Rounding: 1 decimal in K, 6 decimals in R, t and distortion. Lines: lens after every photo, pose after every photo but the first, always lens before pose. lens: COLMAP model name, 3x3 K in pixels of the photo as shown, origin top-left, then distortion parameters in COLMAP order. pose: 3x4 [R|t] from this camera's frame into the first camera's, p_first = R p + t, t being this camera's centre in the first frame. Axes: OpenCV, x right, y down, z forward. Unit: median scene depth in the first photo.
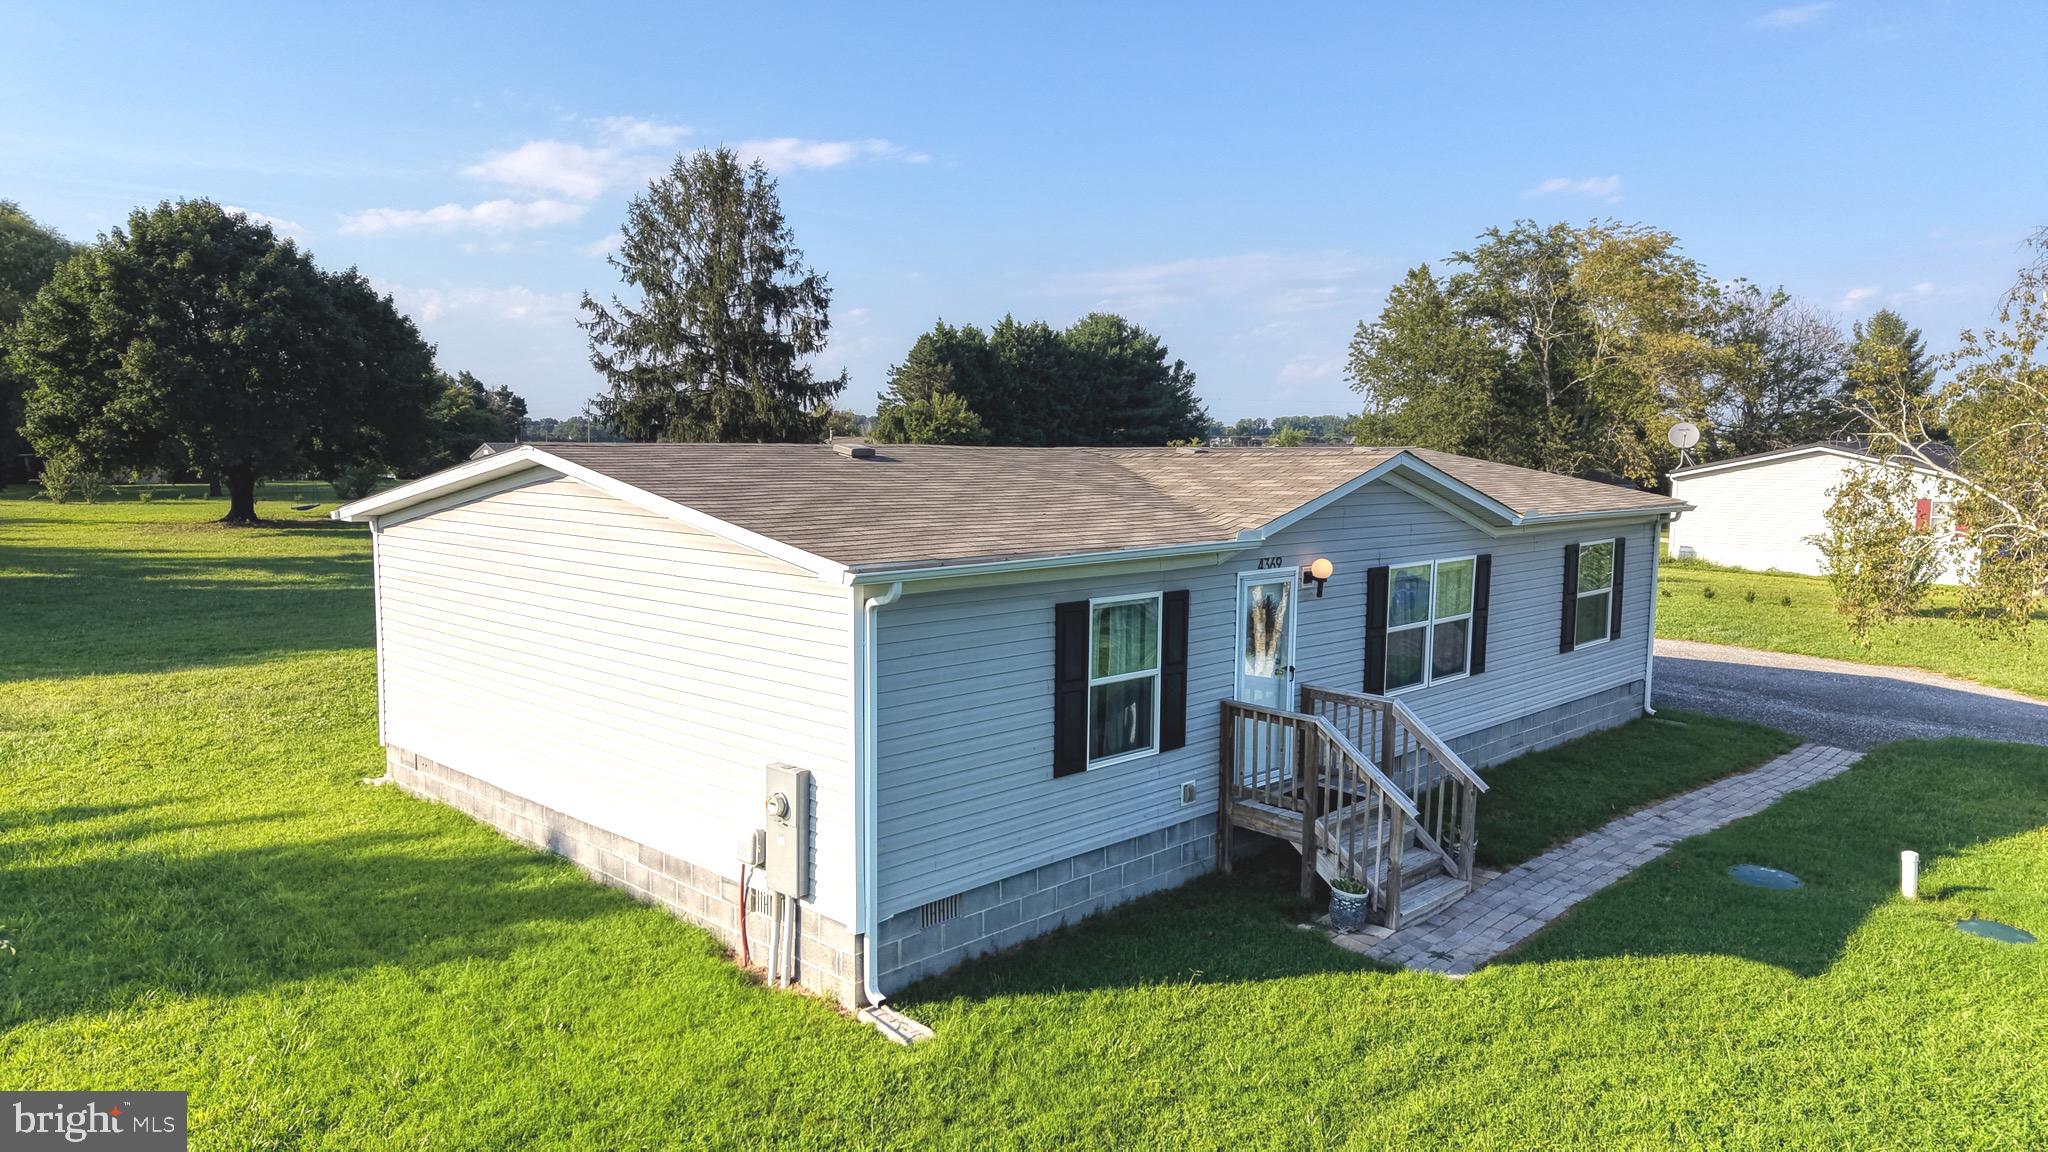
lens RADIAL K [[1354.5, 0, 1015.3], [0, 1354.5, 586.4], [0, 0, 1]] dist [0.047279, -0.047756]
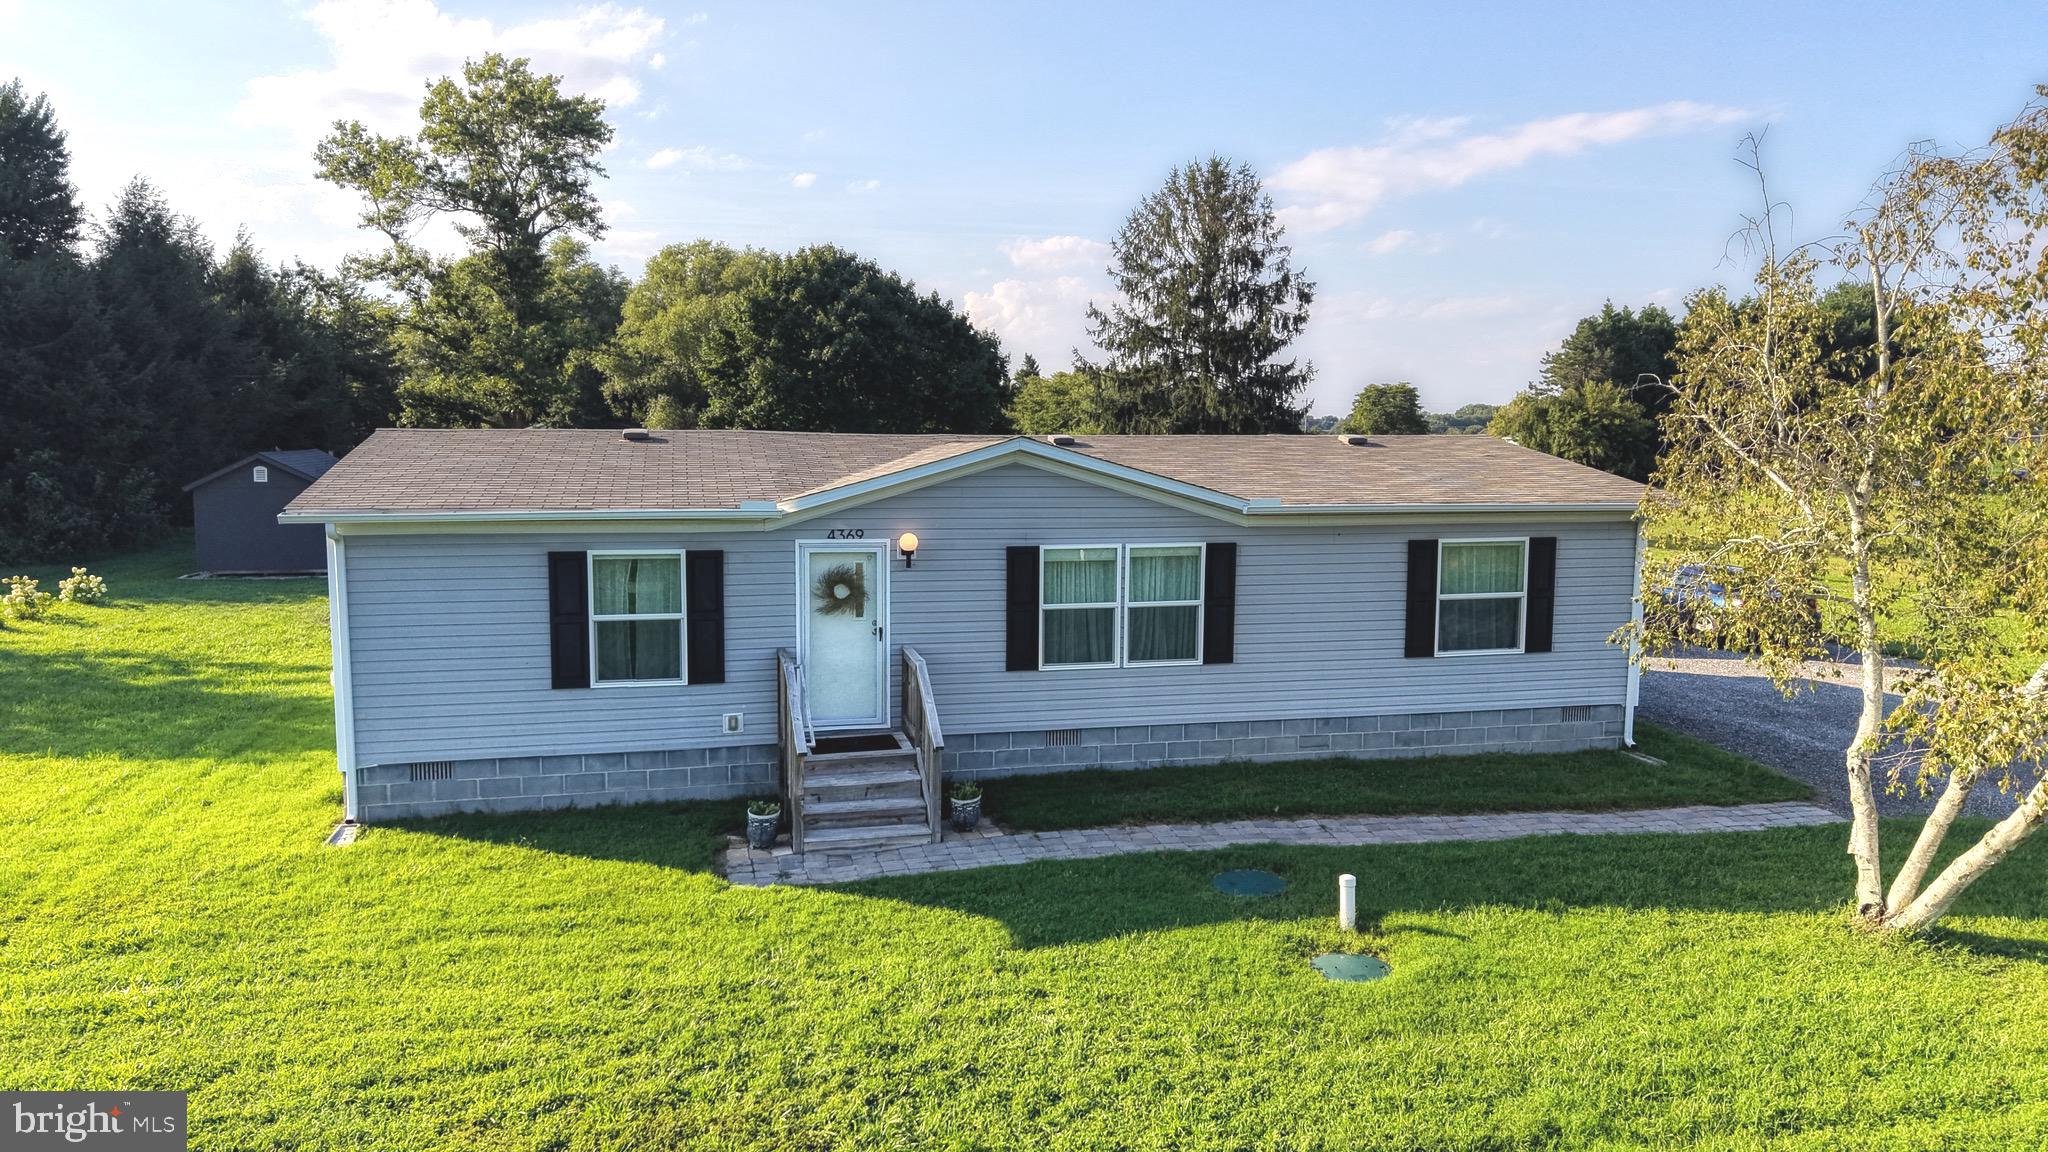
lens RADIAL K [[1354.5, 0, 1027.4], [0, 1354.5, 582.7], [0, 0, 1]] dist [0.047279, -0.047756]
pose [[0.852115, 0.054774, -0.520480, 0.742884], [-0.054472, 0.998389, 0.015888, -0.002365], [0.520512, 0.014814, 0.853726, 0.090410]]
